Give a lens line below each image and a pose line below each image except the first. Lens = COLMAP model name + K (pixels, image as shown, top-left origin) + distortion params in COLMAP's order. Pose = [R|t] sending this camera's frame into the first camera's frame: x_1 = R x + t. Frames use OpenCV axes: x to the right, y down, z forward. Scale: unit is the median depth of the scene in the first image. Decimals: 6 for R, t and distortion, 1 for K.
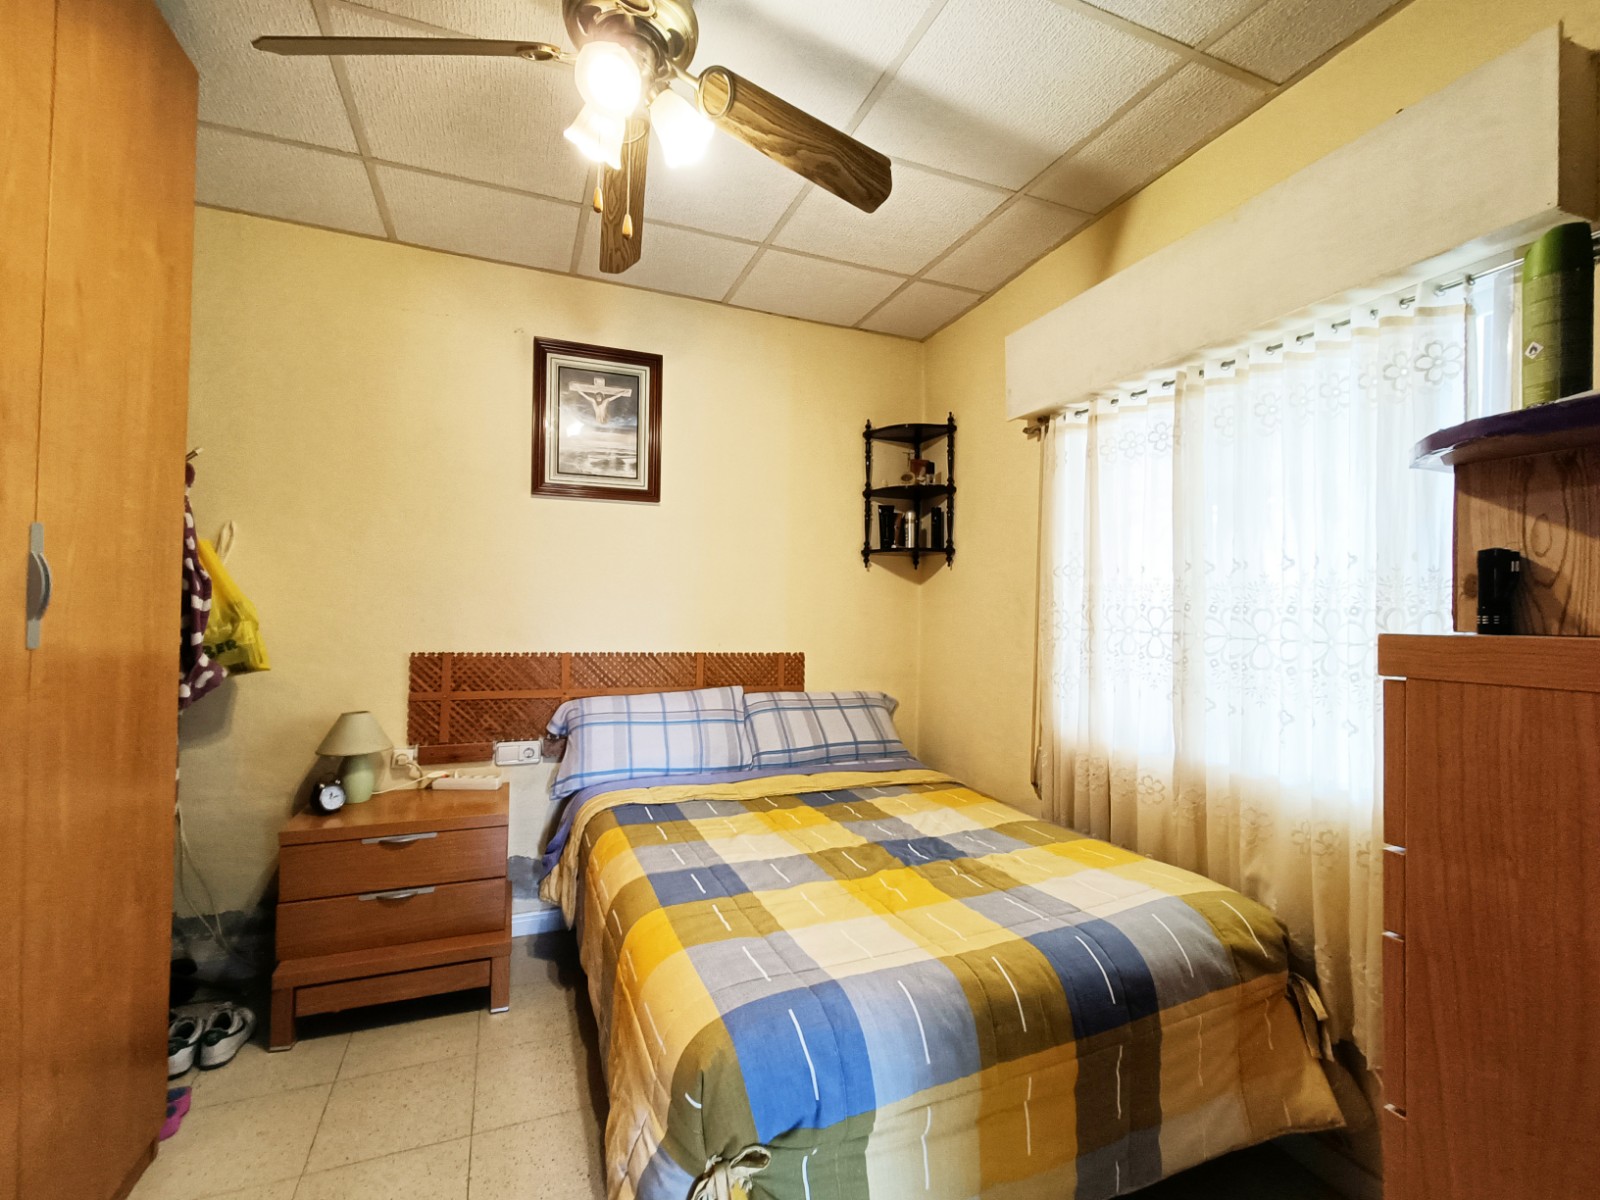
lens RADIAL K [[712.9, 0, 807.7], [0, 712.9, 601.9], [0, 0, 1]] dist [0.006372, -0.004530]
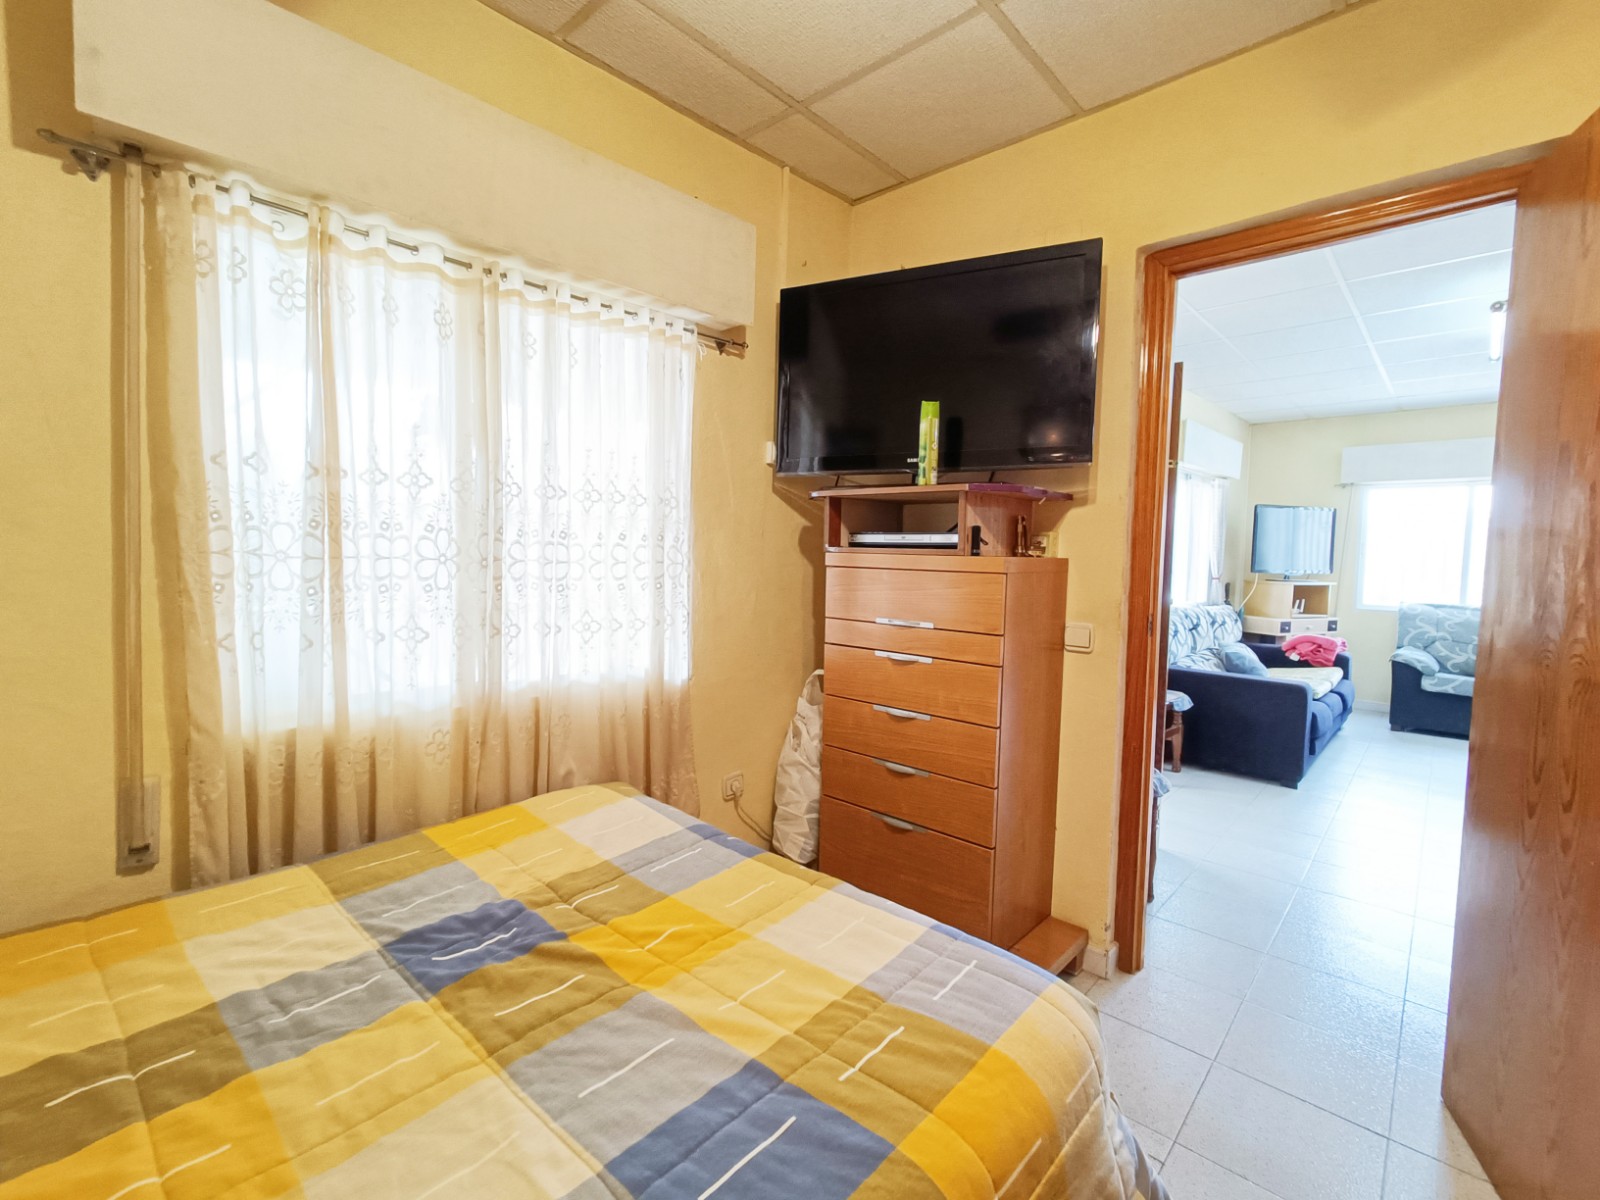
lens RADIAL K [[712.9, 0, 812.6], [0, 712.9, 591.4], [0, 0, 1]] dist [0.006372, -0.004530]
pose [[-0.423044, -0.090991, 0.901529, -0.475676], [-0.049451, 0.995781, 0.077299, -0.005302], [-0.904759, -0.011880, -0.425759, 0.998655]]
